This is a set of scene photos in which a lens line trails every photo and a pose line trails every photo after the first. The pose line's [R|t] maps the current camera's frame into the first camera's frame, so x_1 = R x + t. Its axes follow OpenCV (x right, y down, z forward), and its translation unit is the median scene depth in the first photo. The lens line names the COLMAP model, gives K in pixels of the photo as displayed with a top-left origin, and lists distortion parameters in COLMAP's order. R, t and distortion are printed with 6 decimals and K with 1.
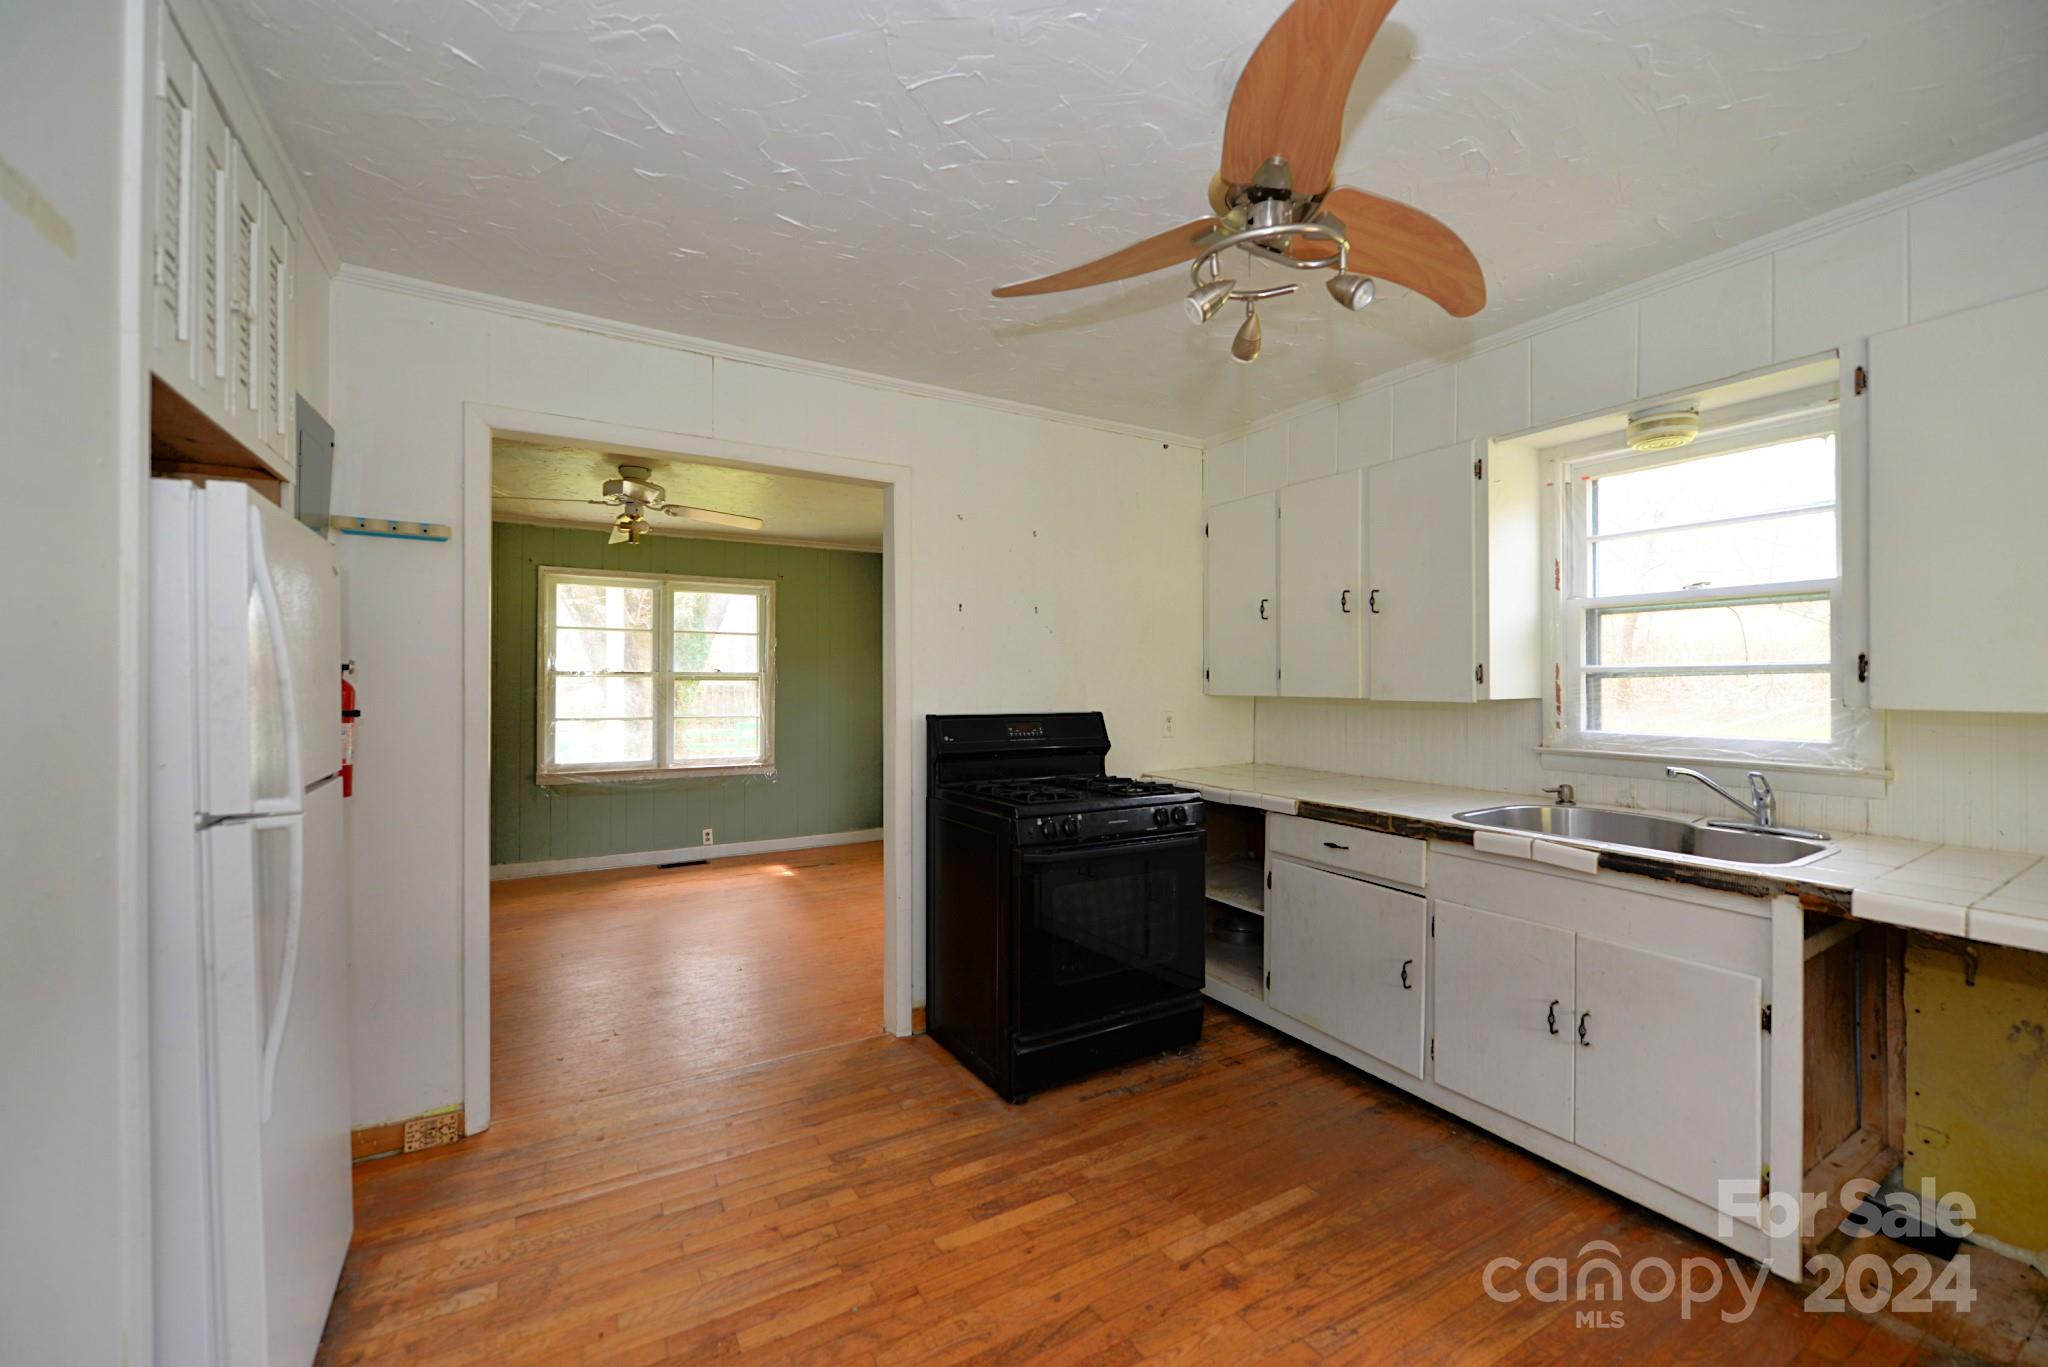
lens RADIAL K [[824.9, 0, 1031.0], [0, 824.9, 689.2], [0, 0, 1]] dist [-0.012714, 0.000218]
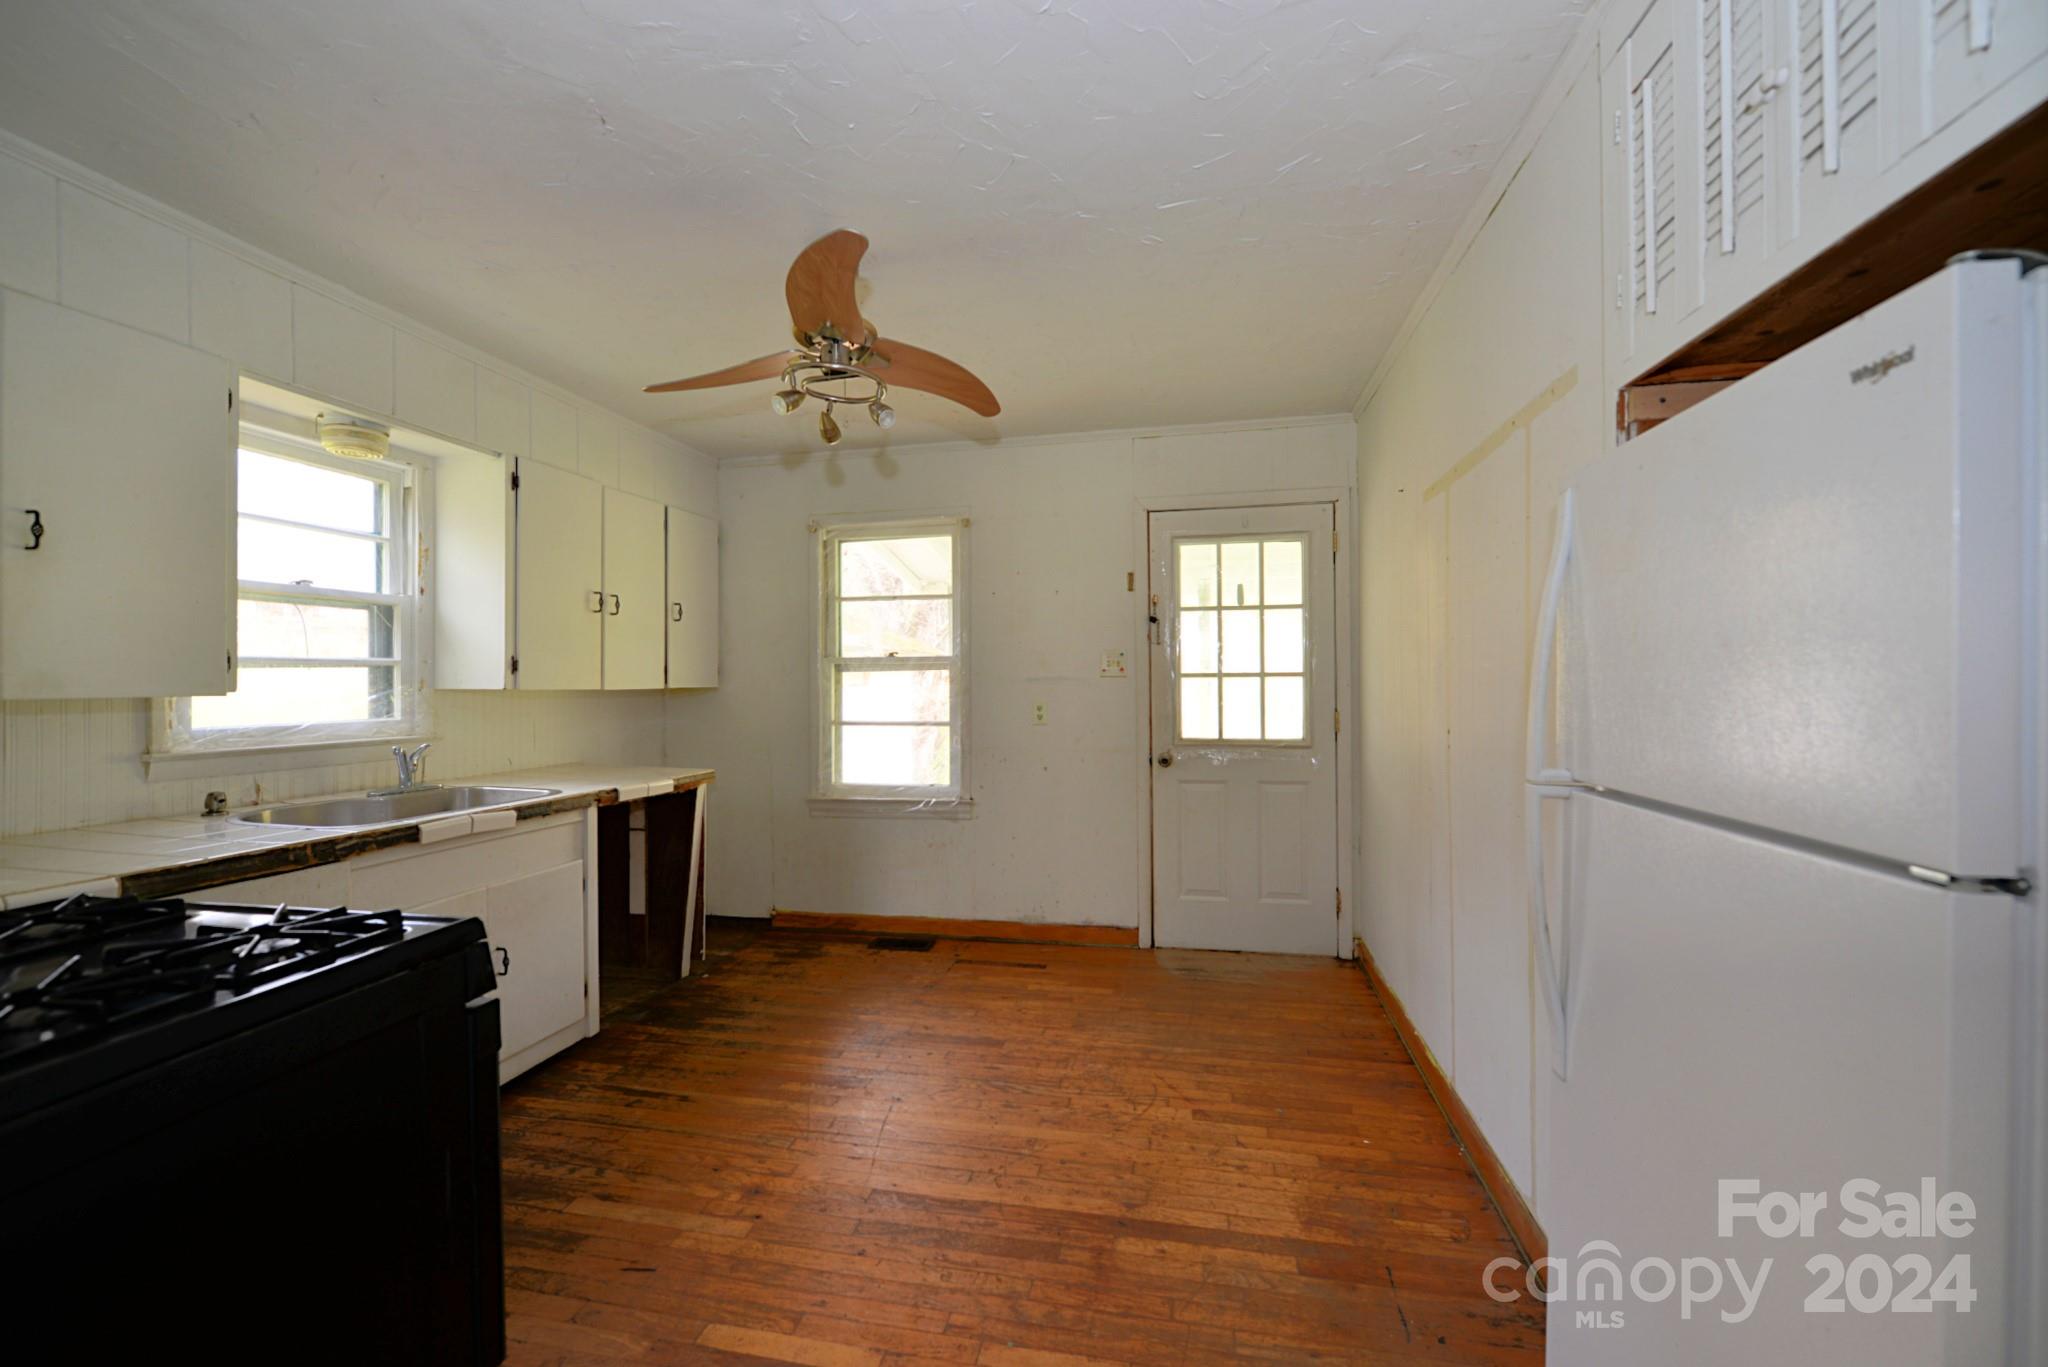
lens RADIAL K [[824.9, 0, 1027.7], [0, 824.9, 678.2], [0, 0, 1]] dist [-0.012714, 0.000218]
pose [[-0.747207, 0.004837, 0.664574, -0.770745], [0.006856, 0.999976, 0.000430, 0.005841], [-0.664556, 0.004878, -0.747222, 1.523508]]
